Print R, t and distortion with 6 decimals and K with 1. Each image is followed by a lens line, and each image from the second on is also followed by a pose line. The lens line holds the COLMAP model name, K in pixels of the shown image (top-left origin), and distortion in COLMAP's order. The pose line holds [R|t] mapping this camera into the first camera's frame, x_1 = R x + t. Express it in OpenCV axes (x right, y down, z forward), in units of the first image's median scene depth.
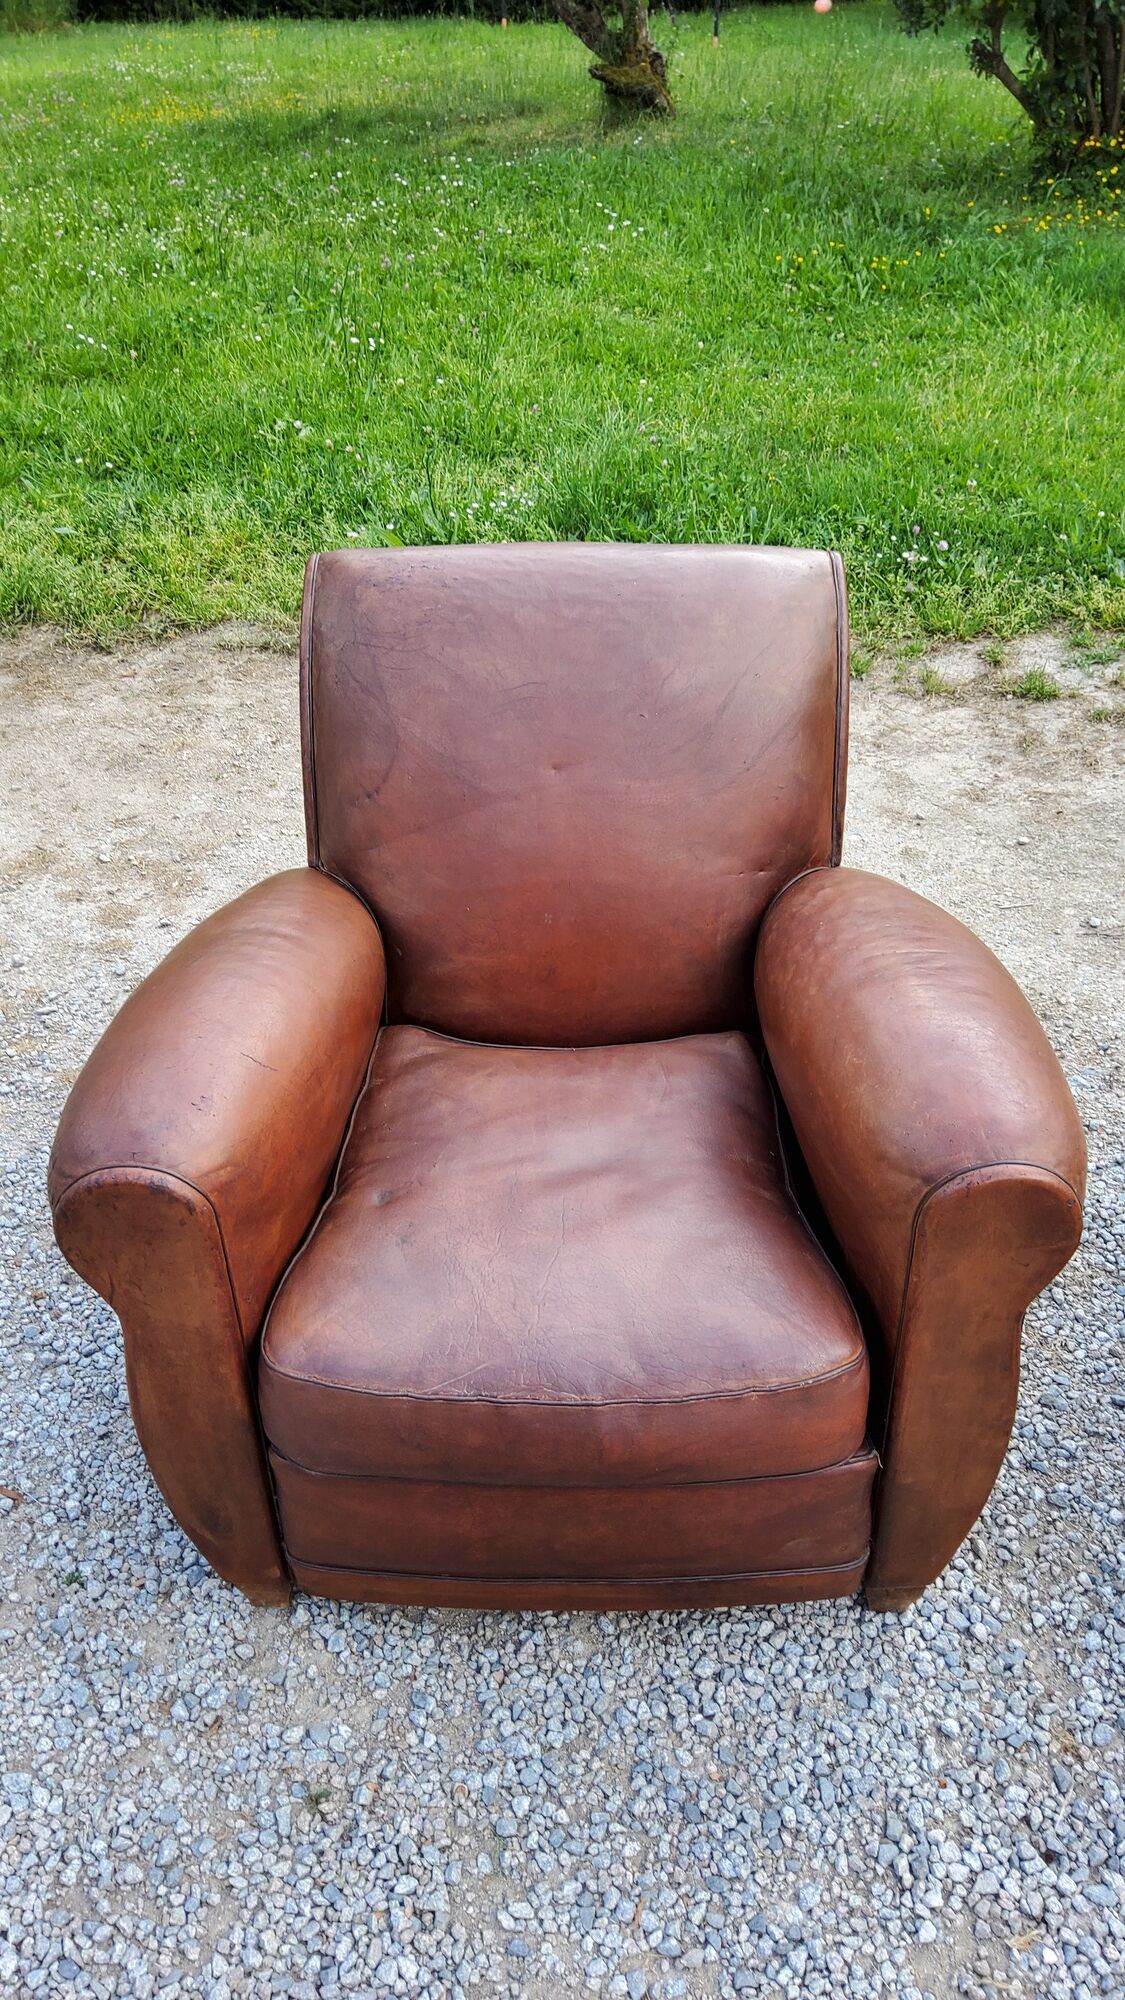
lens RADIAL K [[1627.6, 0, 547.8], [0, 1627.6, 935.0], [0, 0, 1]] dist [0.071566, -0.124027]
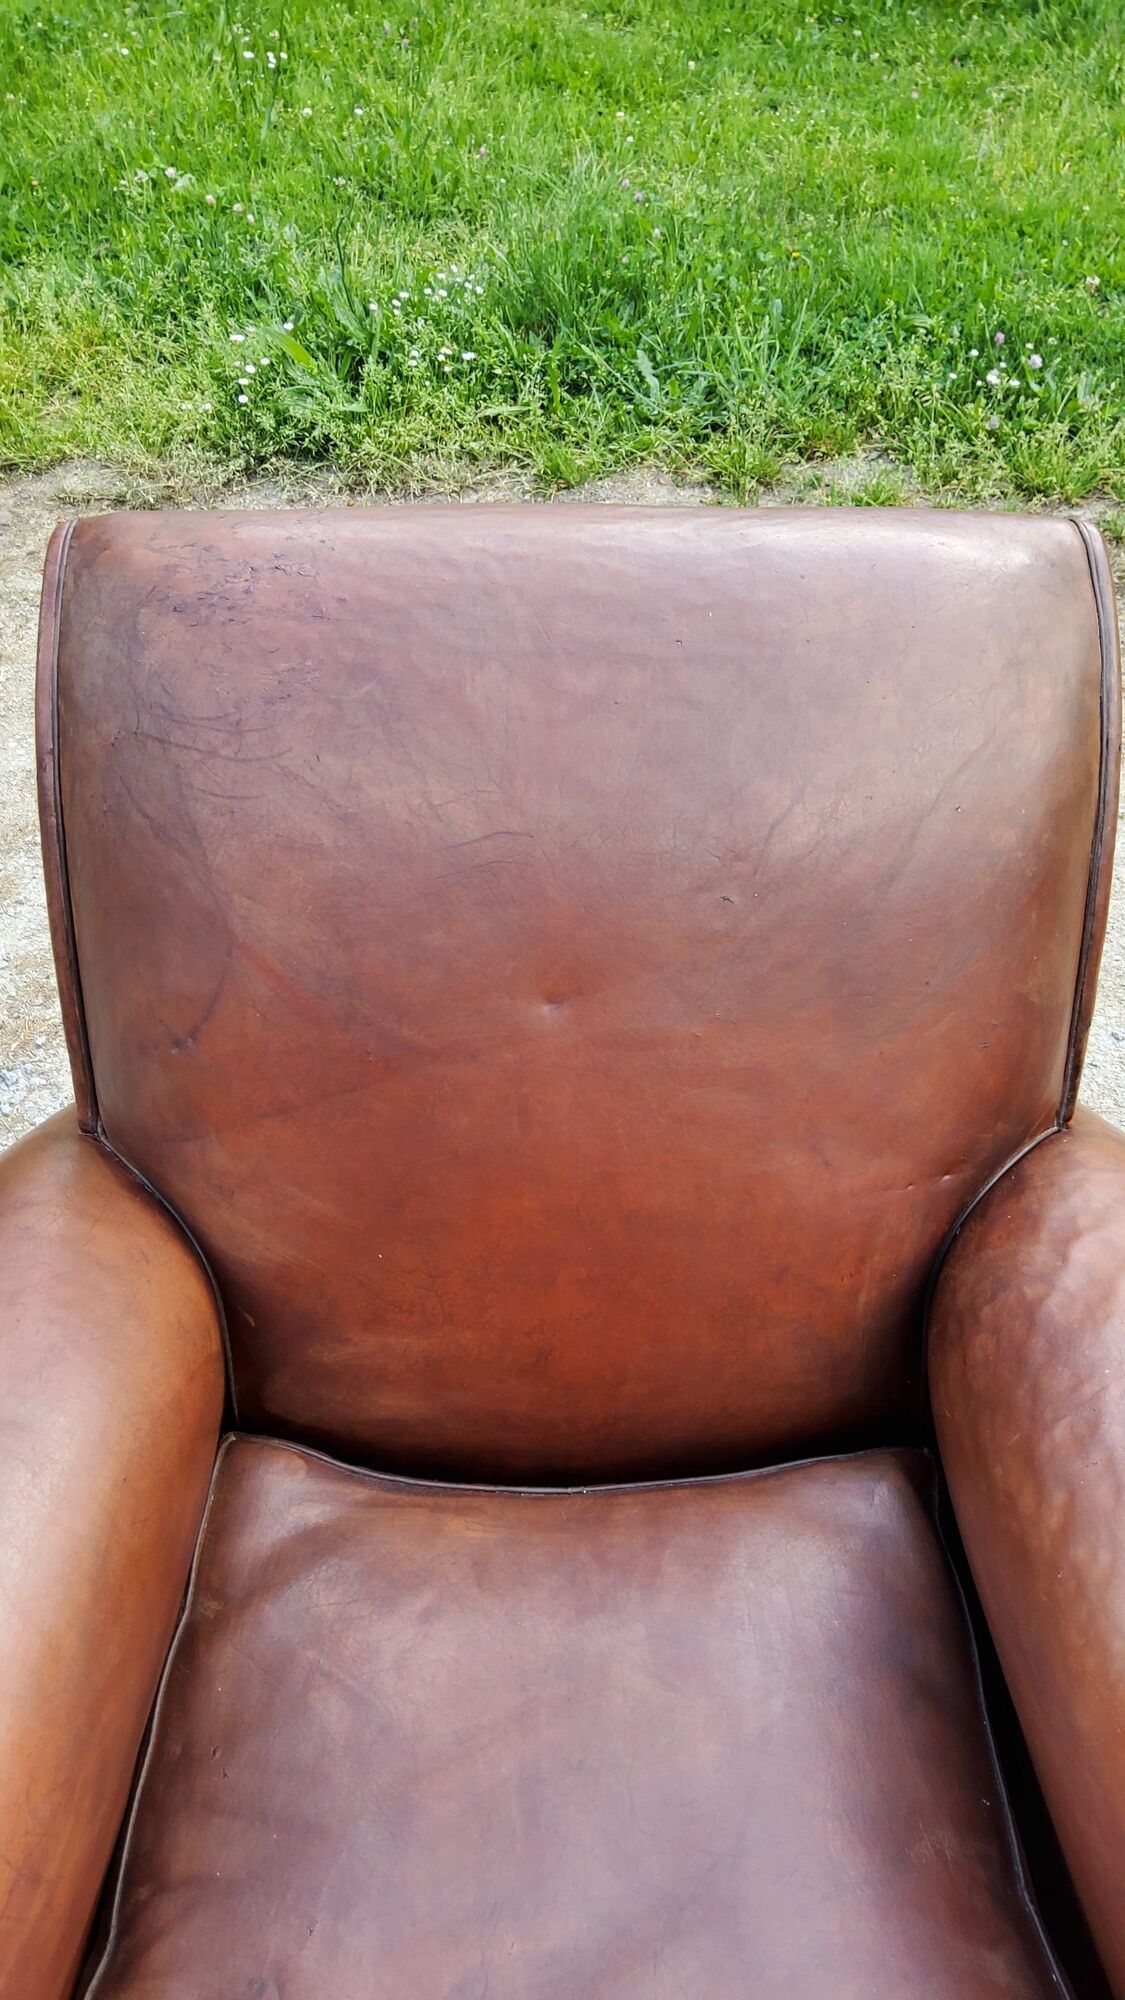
lens RADIAL K [[1627.6, 0, 557.4], [0, 1627.6, 950.0], [0, 0, 1]] dist [0.071566, -0.124027]
pose [[0.999300, -0.008615, 0.036397, -0.011483], [0.003007, 0.988468, 0.151397, -0.197372], [-0.037282, -0.151182, 0.987803, 0.523684]]
